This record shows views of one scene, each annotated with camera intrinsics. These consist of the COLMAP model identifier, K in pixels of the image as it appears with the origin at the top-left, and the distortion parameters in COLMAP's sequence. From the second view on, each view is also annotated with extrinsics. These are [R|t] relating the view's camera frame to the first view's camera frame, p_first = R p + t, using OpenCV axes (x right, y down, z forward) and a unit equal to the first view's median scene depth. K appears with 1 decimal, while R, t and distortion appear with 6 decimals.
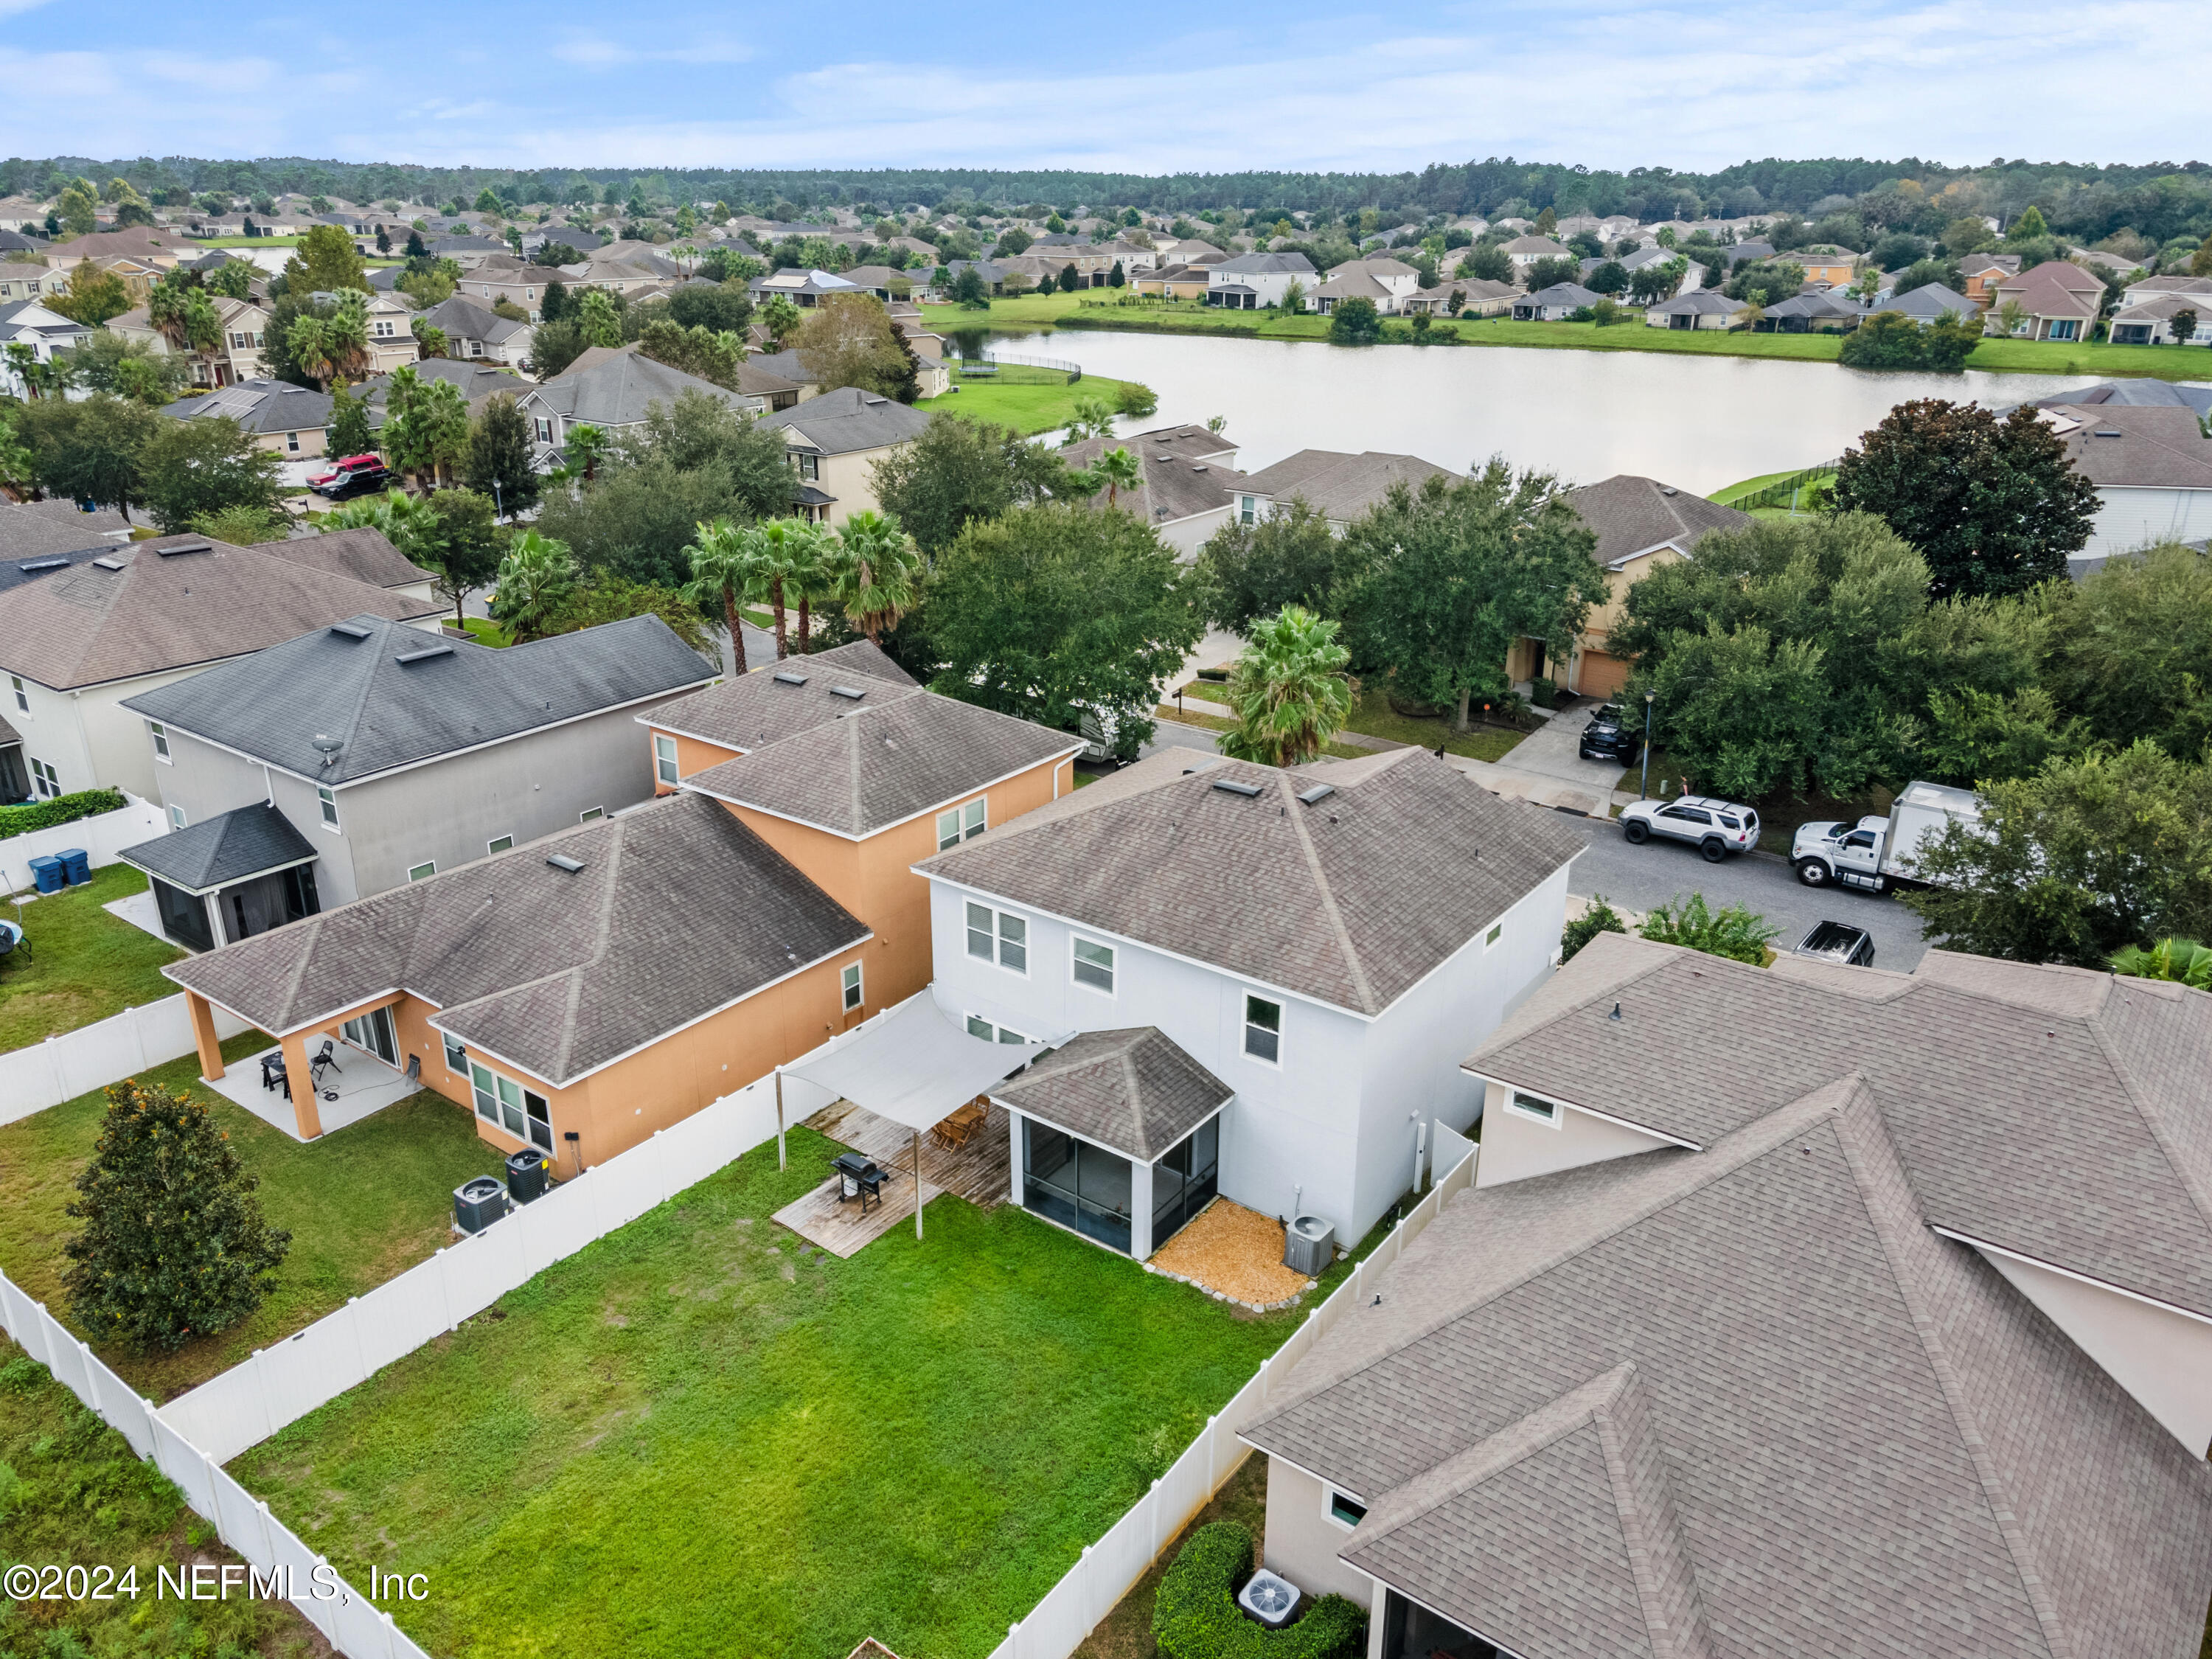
lens RADIAL K [[1612.2, 0, 1112.5], [0, 1612.2, 835.3], [0, 0, 1]] dist [0.023361, 0.024375]
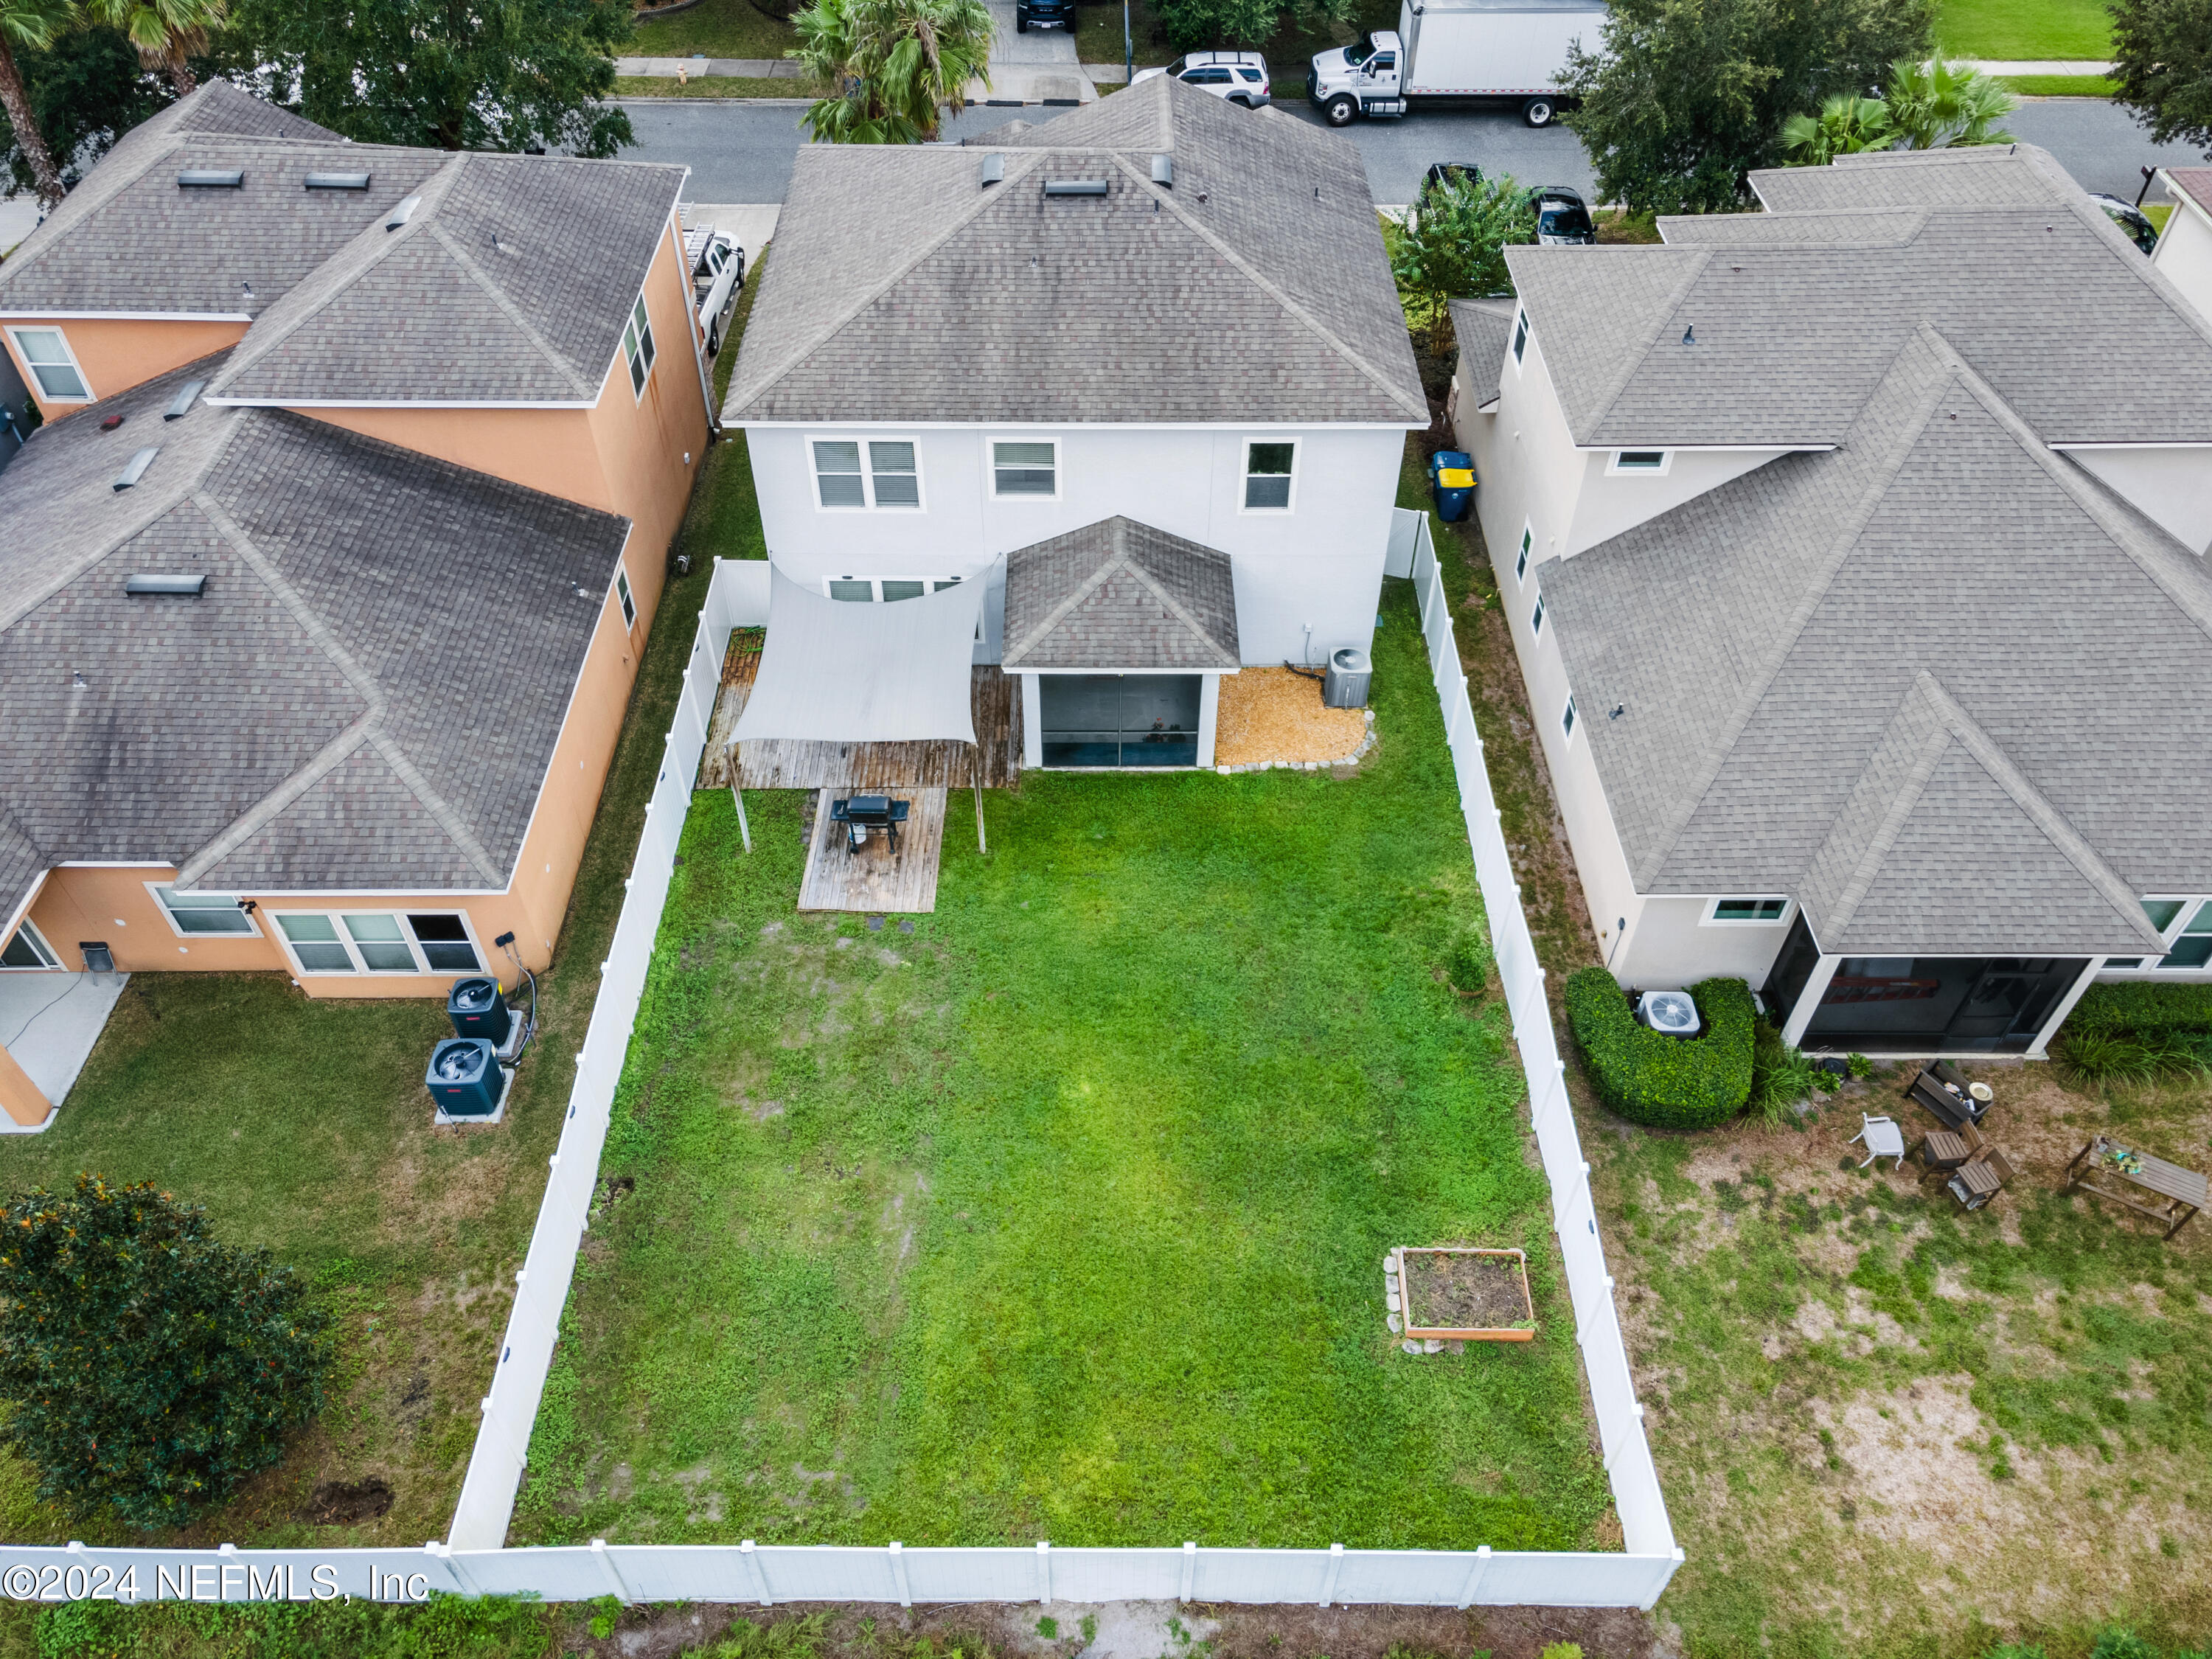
lens RADIAL K [[1612.2, 0, 1110.3], [0, 1612.2, 831.0], [0, 0, 1]] dist [0.023361, 0.024375]
pose [[0.801240, -0.431863, 0.414136, -0.390914], [0.223627, 0.858119, 0.462194, -0.127643], [-0.554983, -0.277717, 0.784135, 0.292472]]
